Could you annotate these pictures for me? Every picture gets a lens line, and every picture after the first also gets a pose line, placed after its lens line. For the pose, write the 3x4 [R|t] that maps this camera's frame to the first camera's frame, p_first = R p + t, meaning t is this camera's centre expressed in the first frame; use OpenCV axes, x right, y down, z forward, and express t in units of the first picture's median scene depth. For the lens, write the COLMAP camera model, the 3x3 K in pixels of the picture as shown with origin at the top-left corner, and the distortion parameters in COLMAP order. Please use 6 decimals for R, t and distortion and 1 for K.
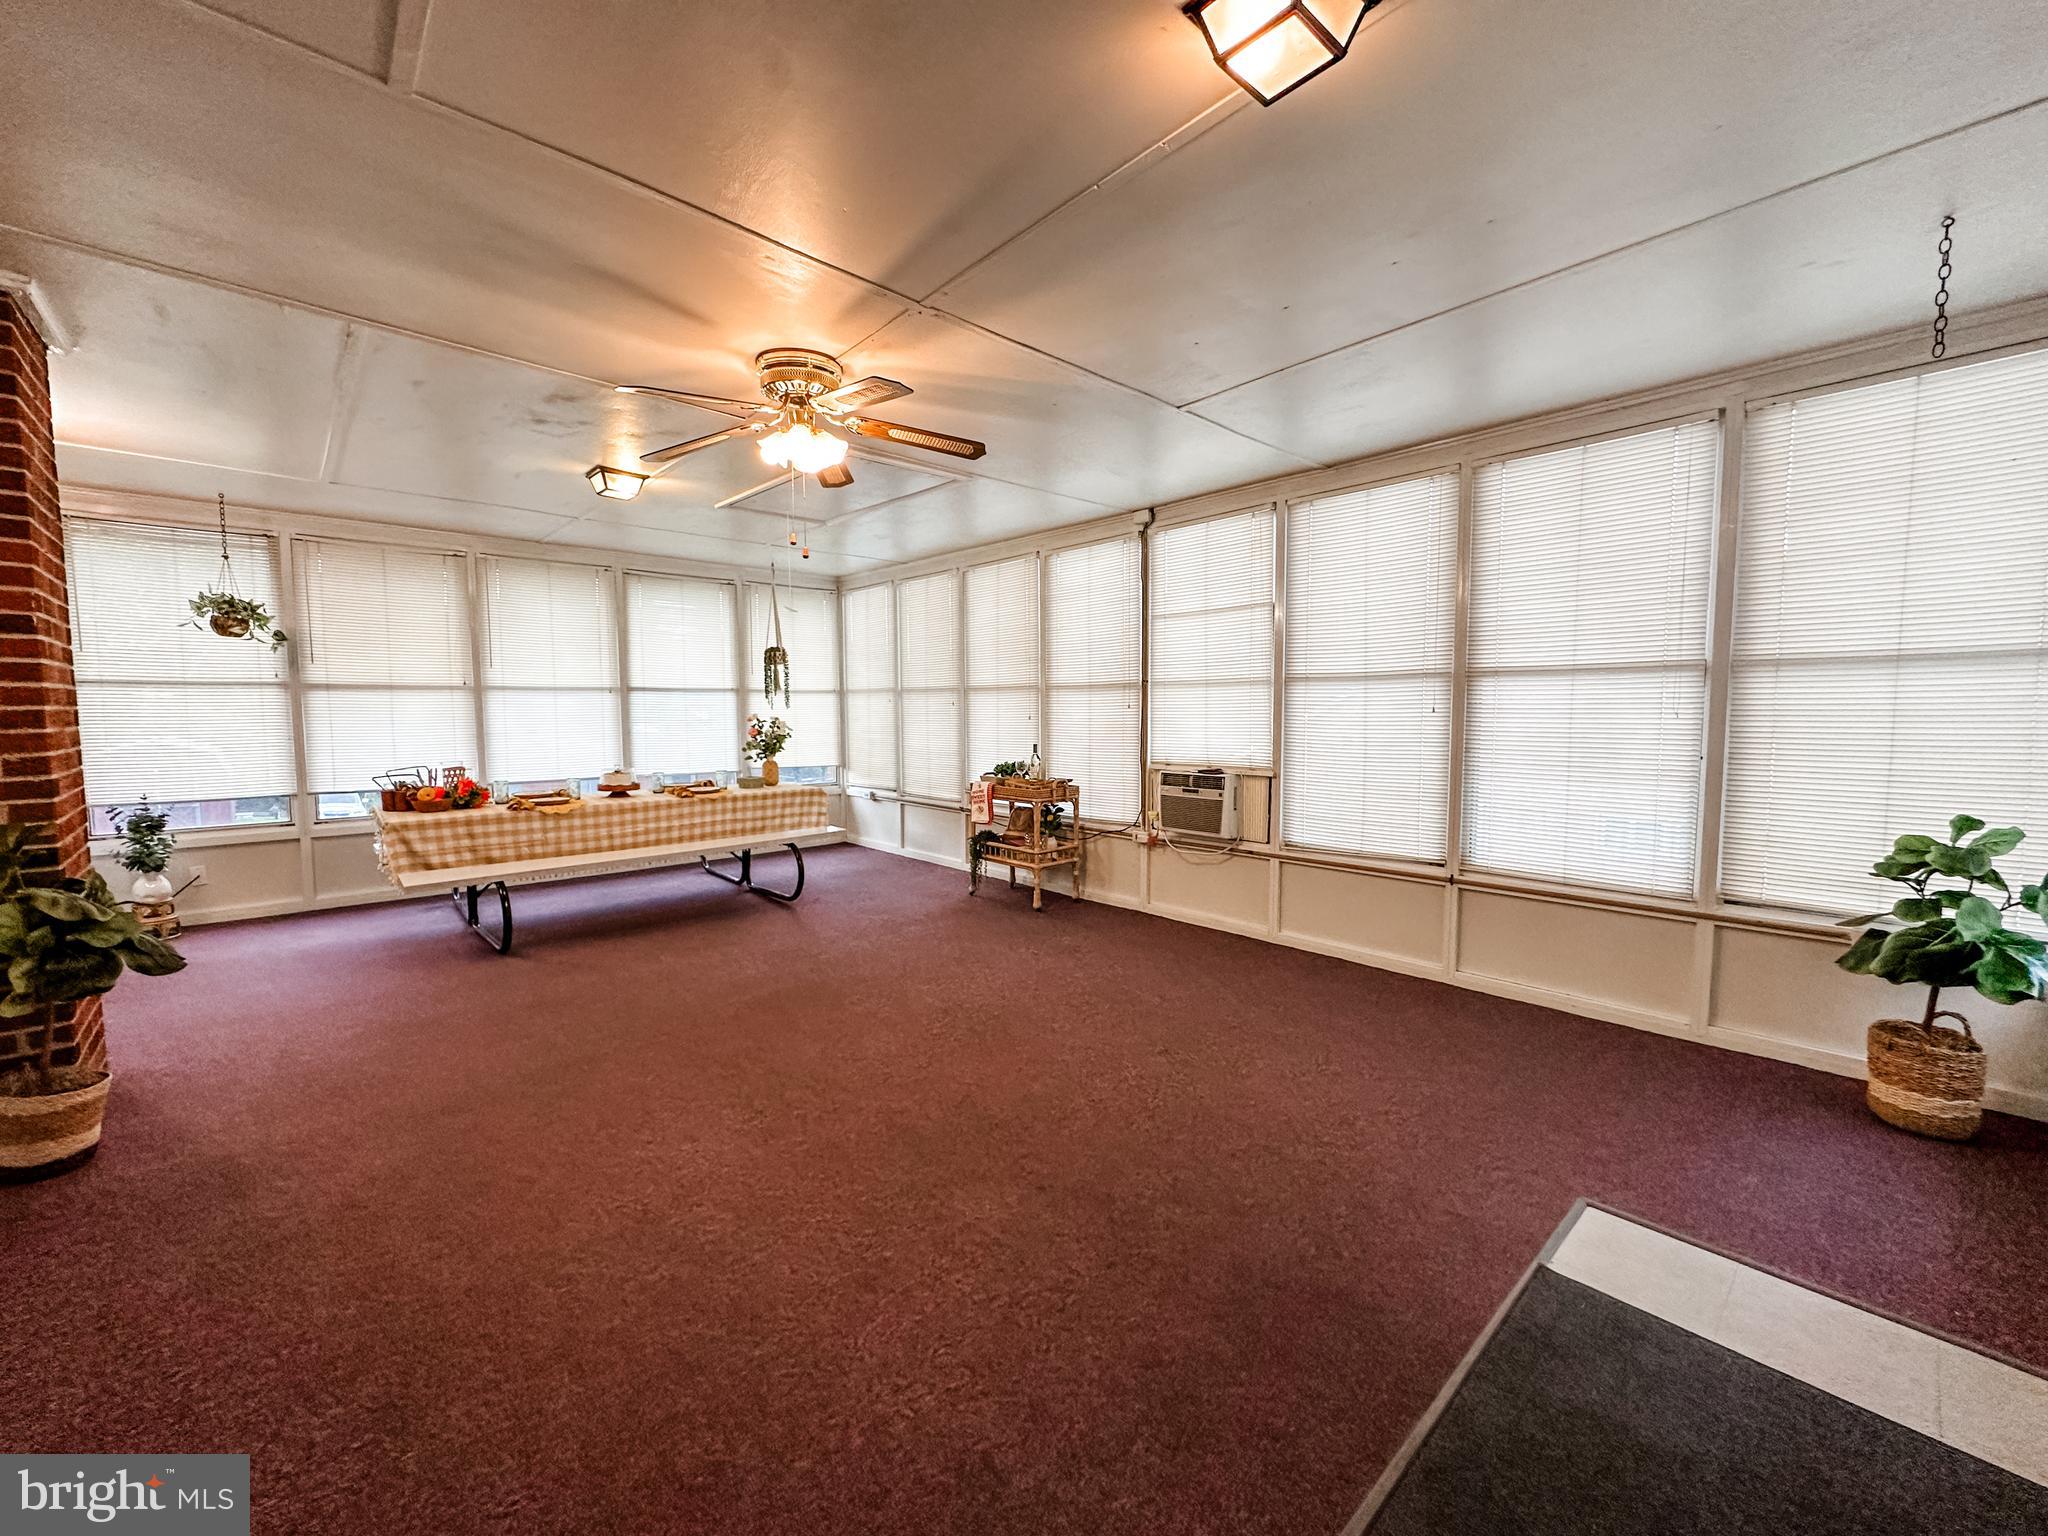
lens RADIAL K [[818.7, 0, 1024.0], [0, 818.7, 768.0], [0, 0, 1]] dist [-0.000403, 0.000247]
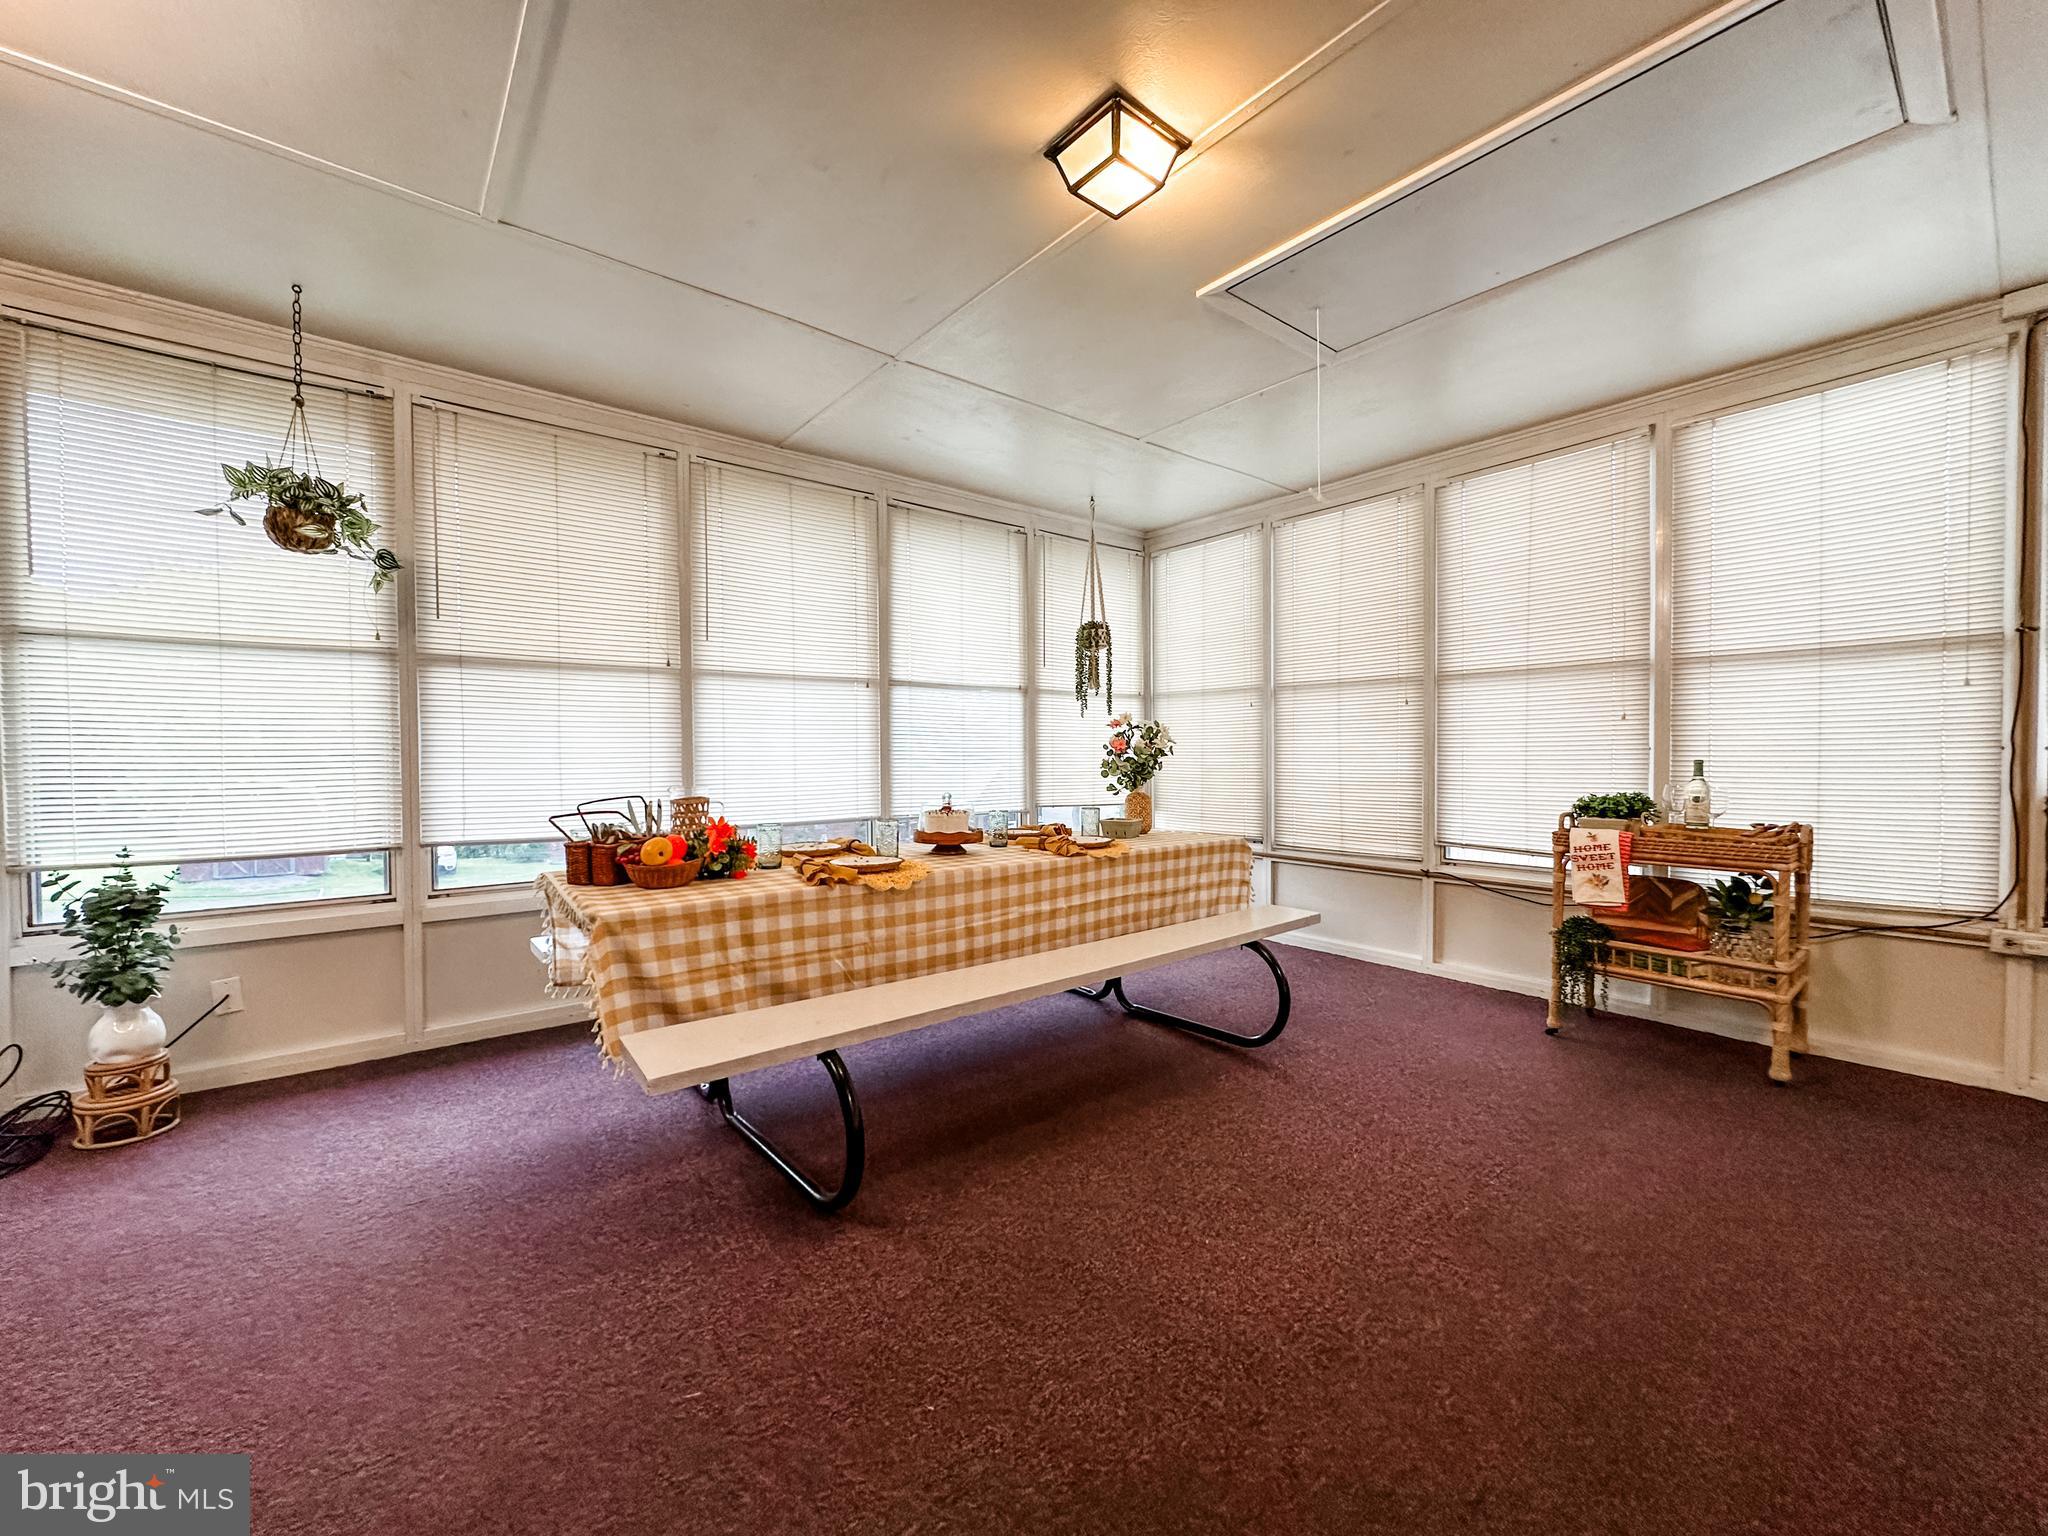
lens RADIAL K [[814.3, 0, 1024.0], [0, 814.3, 768.0], [0, 0, 1]] dist [-0.002161, 0.000023]
pose [[0.997964, 0.000561, -0.063776, -0.419493], [-0.003953, 0.998583, -0.053073, 0.006331], [0.063656, 0.053217, 0.996552, 0.459879]]
